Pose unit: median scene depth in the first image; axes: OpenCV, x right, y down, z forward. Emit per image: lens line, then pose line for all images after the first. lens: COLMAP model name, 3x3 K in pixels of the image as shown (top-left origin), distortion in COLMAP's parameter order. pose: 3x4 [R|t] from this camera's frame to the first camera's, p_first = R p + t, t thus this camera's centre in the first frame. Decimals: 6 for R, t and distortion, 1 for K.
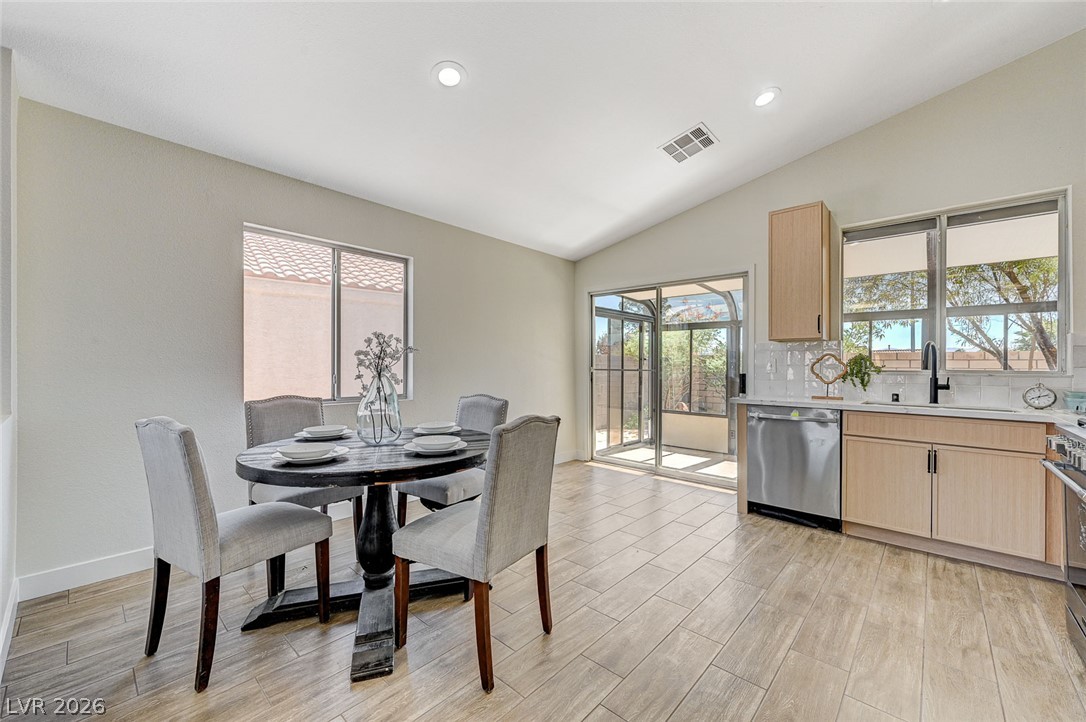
lens RADIAL K [[417.4, 0, 541.7], [0, 417.4, 366.0], [0, 0, 1]] dist [-0.021007, 0.000237]
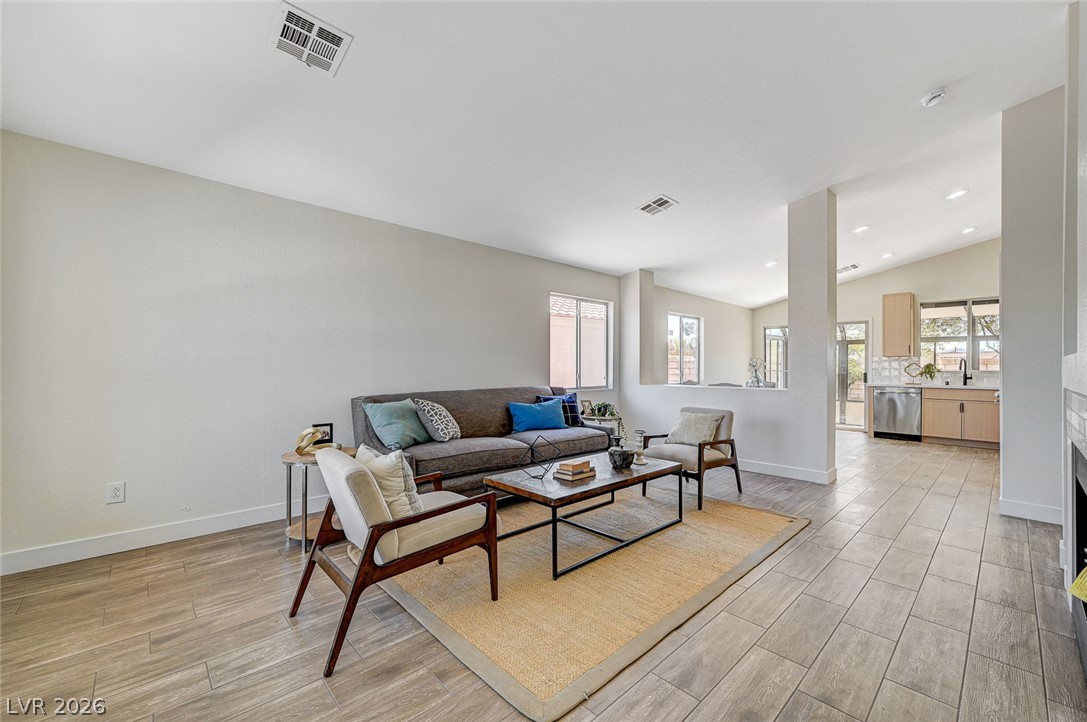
lens RADIAL K [[439.4, 0, 548.1], [0, 439.4, 367.2], [0, 0, 1]] dist [-0.001095, 0.000021]
pose [[0.998304, -0.002892, -0.058147, -1.133145], [0.002580, 0.999982, -0.005432, -0.001150], [0.058162, 0.005272, 0.998293, -1.470380]]
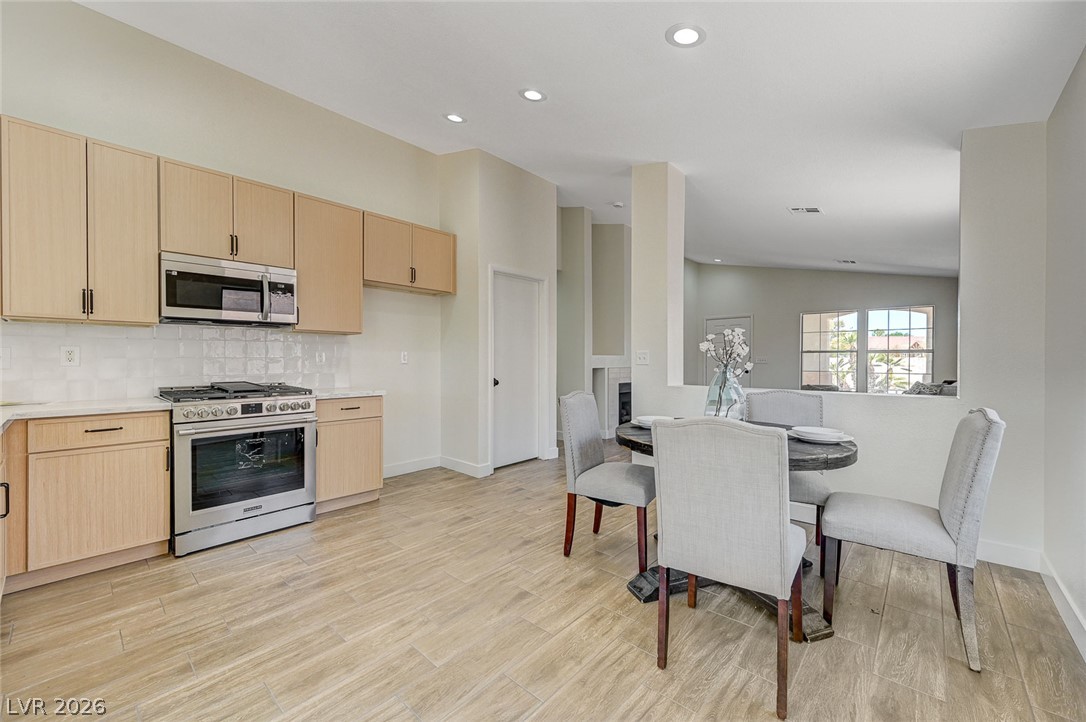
lens RADIAL K [[425.2, 0, 541.6], [0, 425.2, 364.6], [0, 0, 1]] dist [0.000149, 0.000538]
pose [[-0.999918, -0.005949, -0.011371, 0.069021], [-0.006058, 0.999936, 0.009586, 0.000805], [0.011313, 0.009654, -0.999889, 1.403379]]
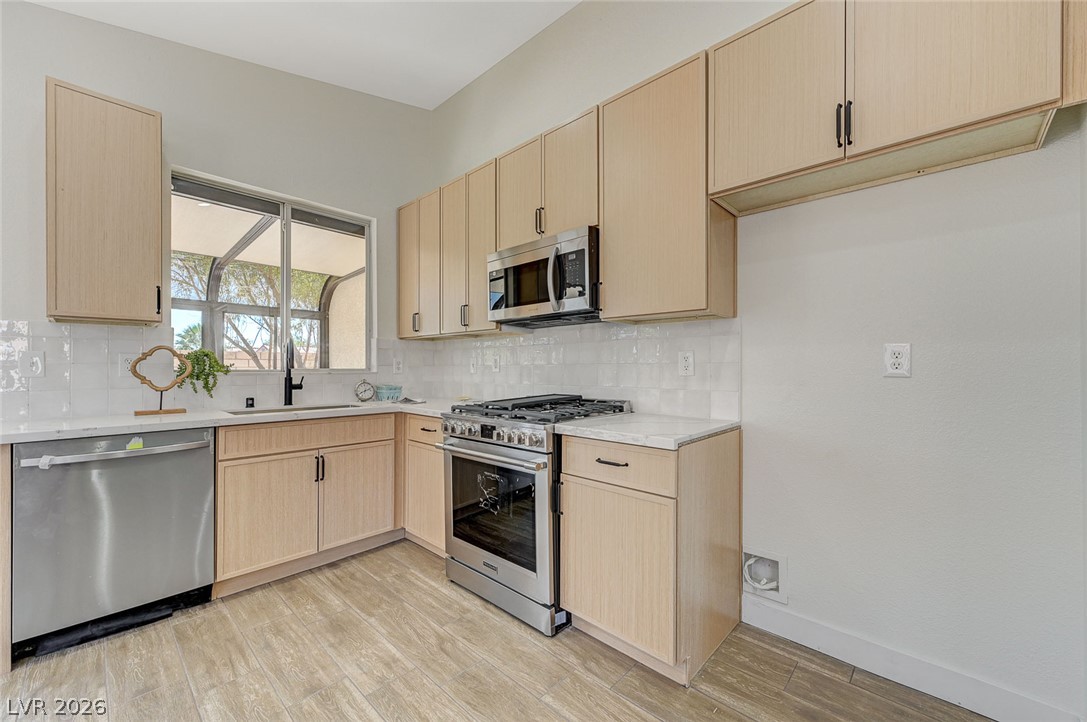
lens RADIAL K [[425.6, 0, 542.1], [0, 425.6, 364.7], [0, 0, 1]] dist [0.000149, 0.000538]
pose [[-0.005634, 0.000947, 0.999984, -0.004690], [-0.000636, 0.999999, -0.000951, 0.000681], [-0.999984, -0.000641, -0.005633, 0.414629]]
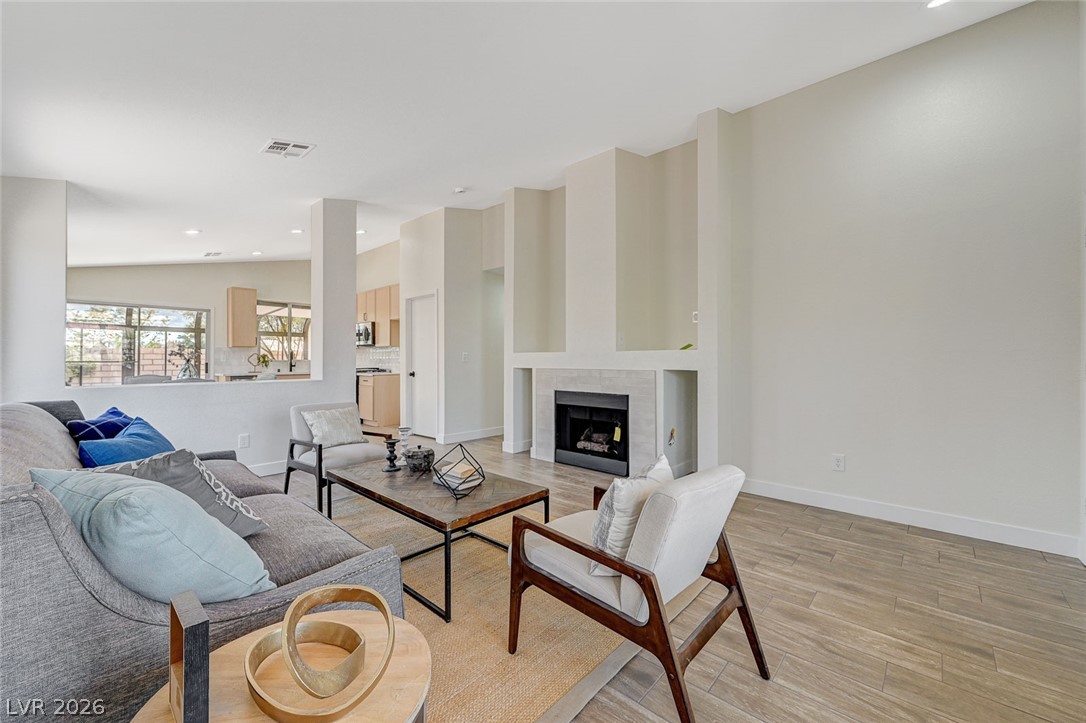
lens RADIAL K [[432.2, 0, 548.2], [0, 432.2, 363.6], [0, 0, 1]] dist [0.000798, 0.000168]
pose [[-0.019681, -0.016229, 0.999675, -1.945684], [0.001073, 0.999867, 0.016253, -0.010361], [-0.999806, 0.001393, -0.019661, -0.671966]]
